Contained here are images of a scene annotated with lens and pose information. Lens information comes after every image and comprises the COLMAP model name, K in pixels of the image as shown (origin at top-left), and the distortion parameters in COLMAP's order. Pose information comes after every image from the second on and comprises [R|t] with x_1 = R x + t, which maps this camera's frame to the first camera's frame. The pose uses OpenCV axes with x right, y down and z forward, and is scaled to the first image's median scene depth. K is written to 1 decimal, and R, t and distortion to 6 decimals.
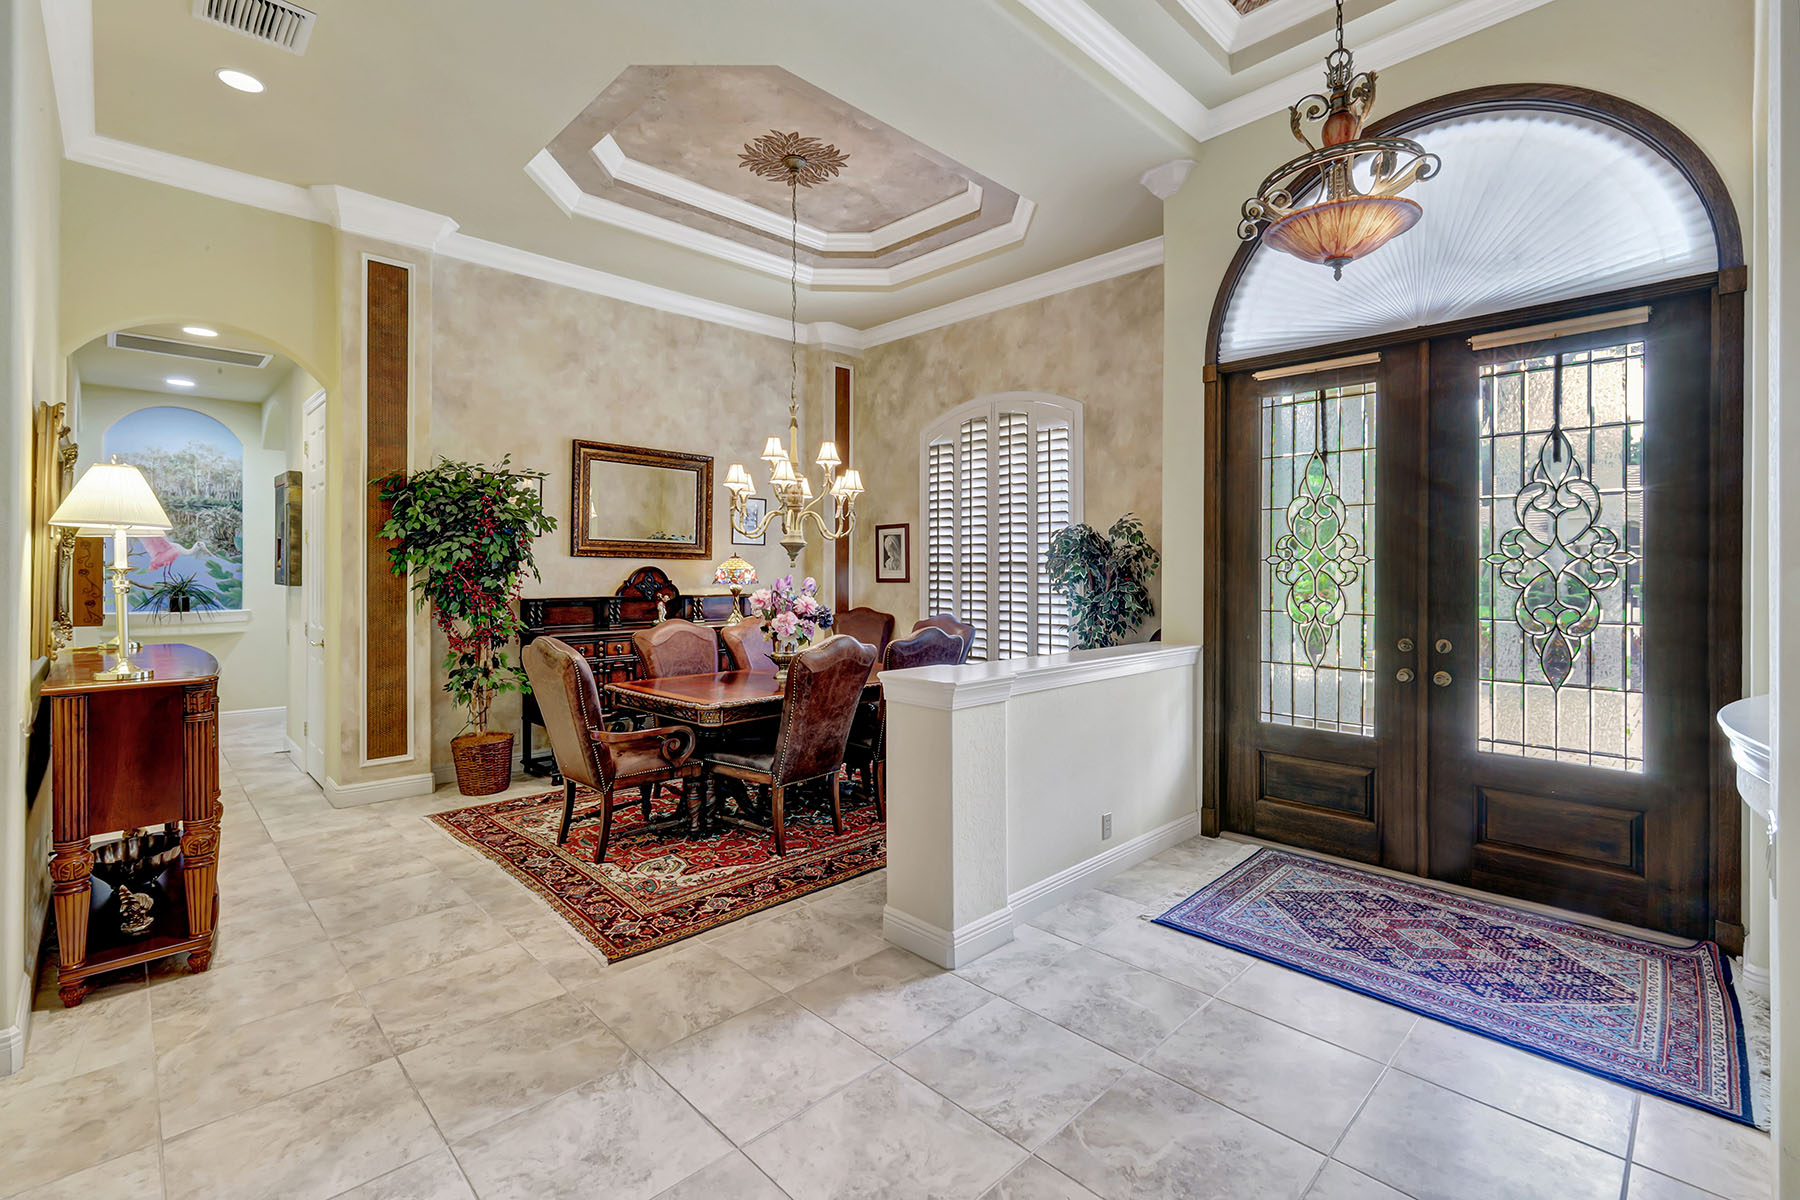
lens RADIAL K [[800.4, 0, 888.6], [0, 800.4, 569.7], [0, 0, 1]] dist [-0.000085, -0.000060]
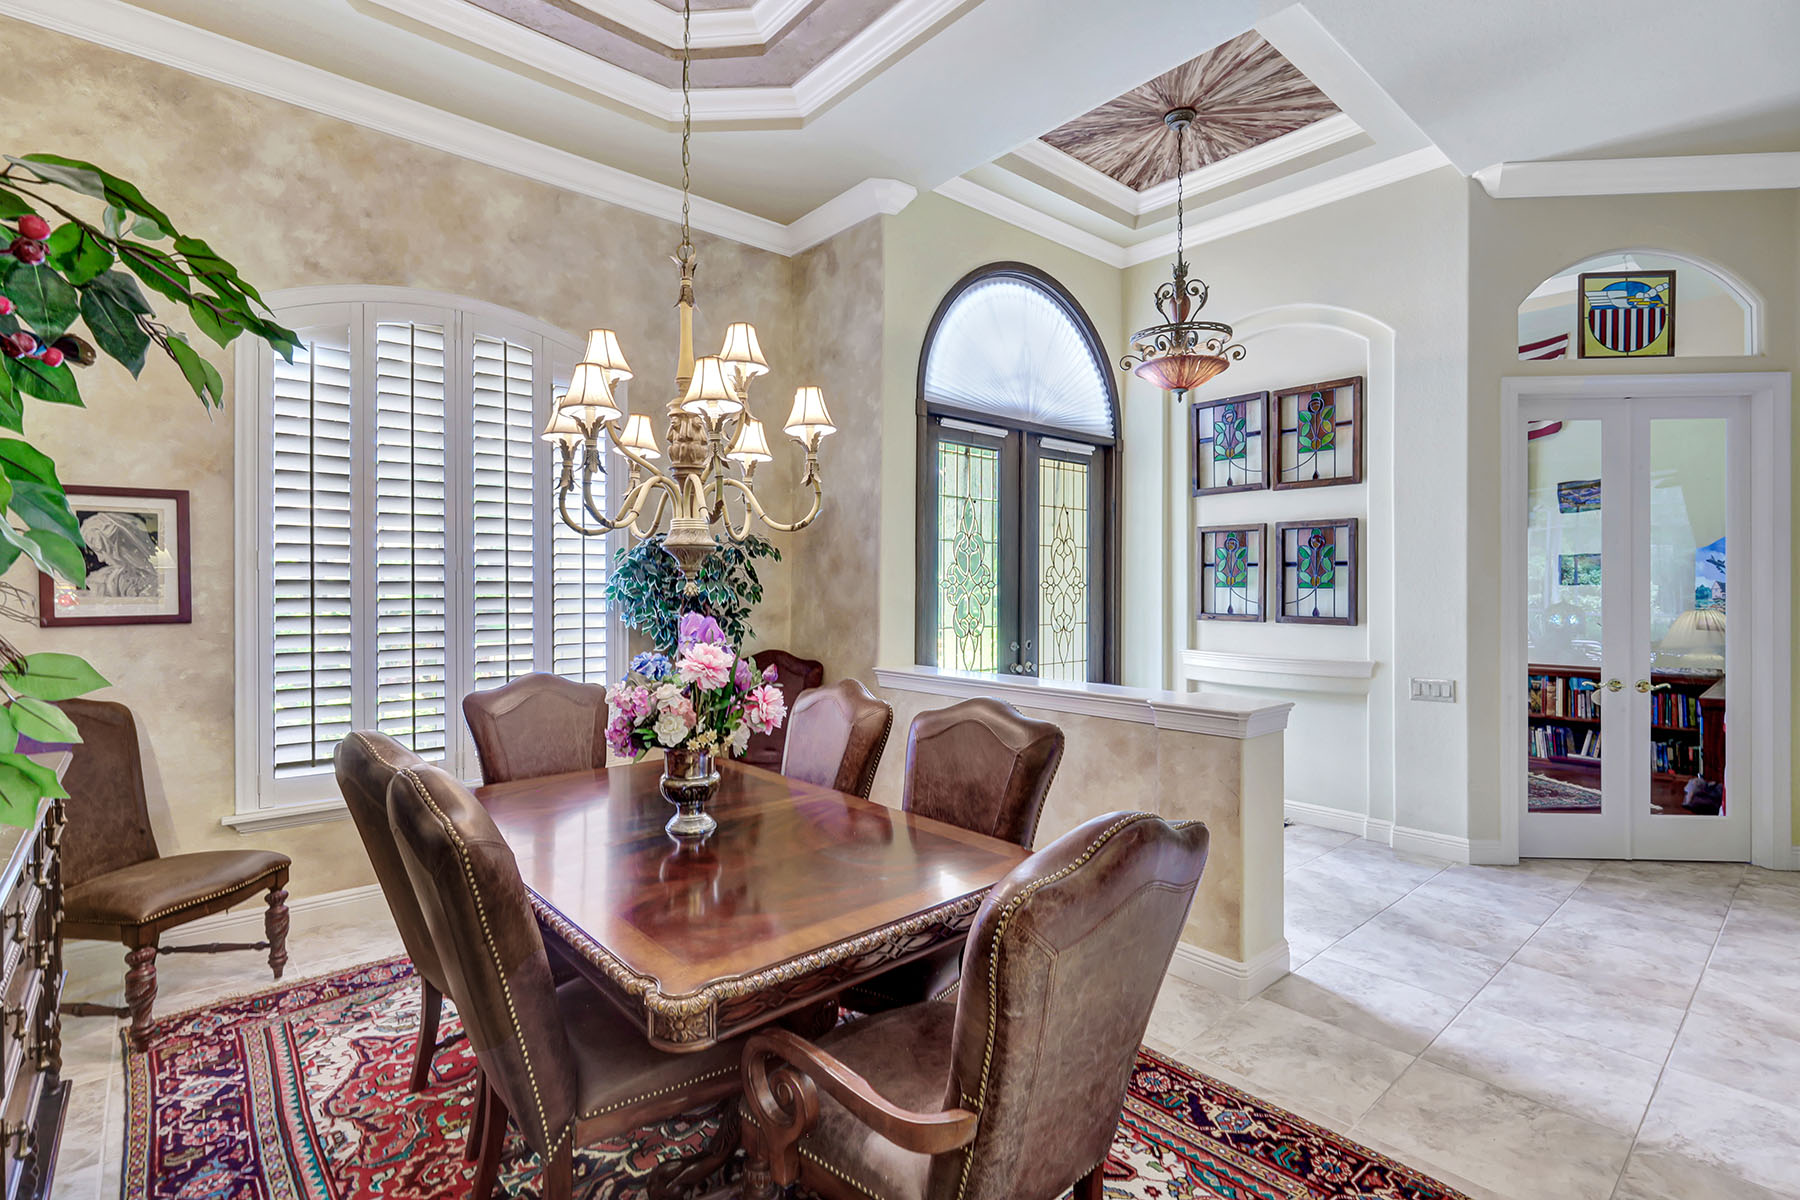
lens RADIAL K [[835.6, 0, 898.6], [0, 835.6, 588.7], [0, 0, 1]] dist [-0.002791, -0.000875]
pose [[0.049511, -0.000851, 0.998773, -0.888707], [0.000290, 1.000000, 0.000838, -0.007822], [-0.998774, 0.000248, 0.049511, 1.231689]]
